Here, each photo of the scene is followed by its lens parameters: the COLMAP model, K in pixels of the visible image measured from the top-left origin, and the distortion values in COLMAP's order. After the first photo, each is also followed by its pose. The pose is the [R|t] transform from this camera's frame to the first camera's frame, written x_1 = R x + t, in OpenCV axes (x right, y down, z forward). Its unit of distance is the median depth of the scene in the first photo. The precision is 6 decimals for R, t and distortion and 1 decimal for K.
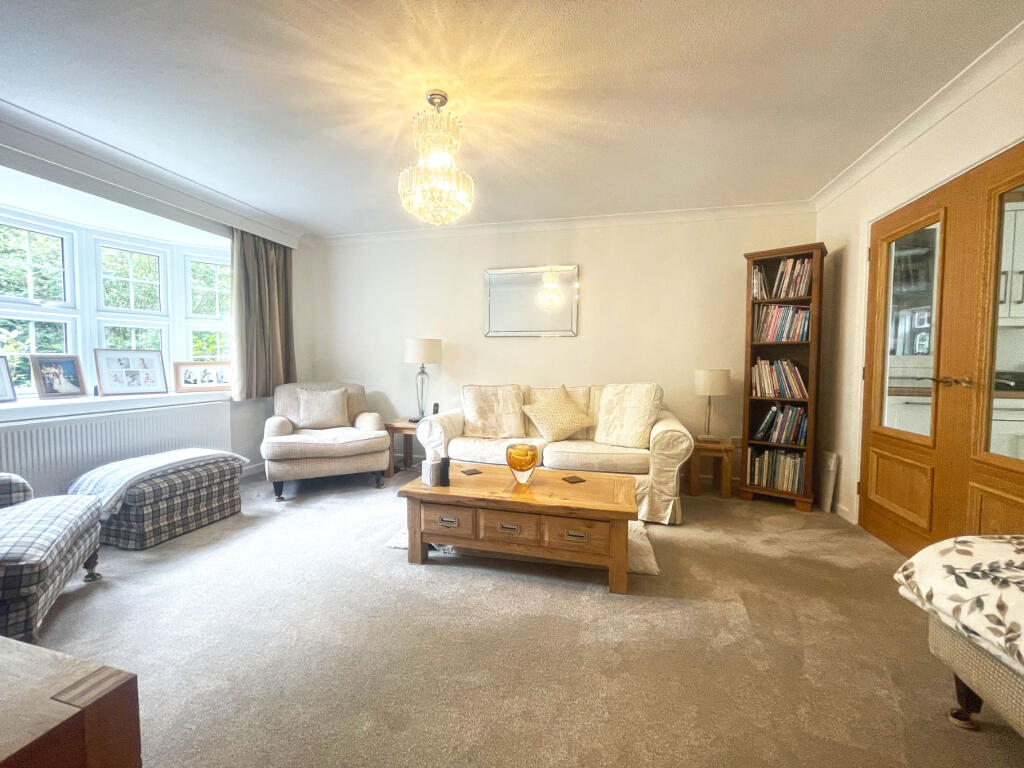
lens RADIAL K [[417.3, 0, 512.0], [0, 417.3, 384.0], [0, 0, 1]] dist [-0.000809, 0.000005]
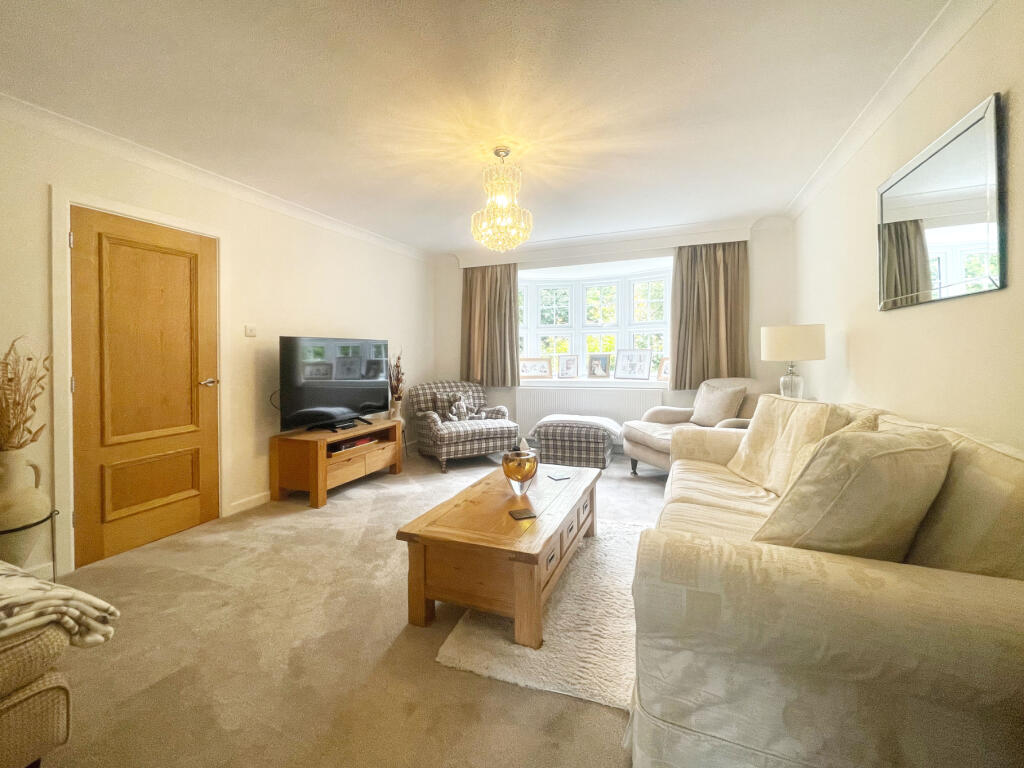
lens RADIAL K [[417.3, 0, 512.0], [0, 417.3, 384.0], [0, 0, 1]] dist [-0.000809, 0.000005]
pose [[-0.134407, 0.089558, -0.986871, 0.726141], [-0.036235, 0.994797, 0.095213, -0.094020], [0.990263, 0.048557, -0.130463, 0.834008]]
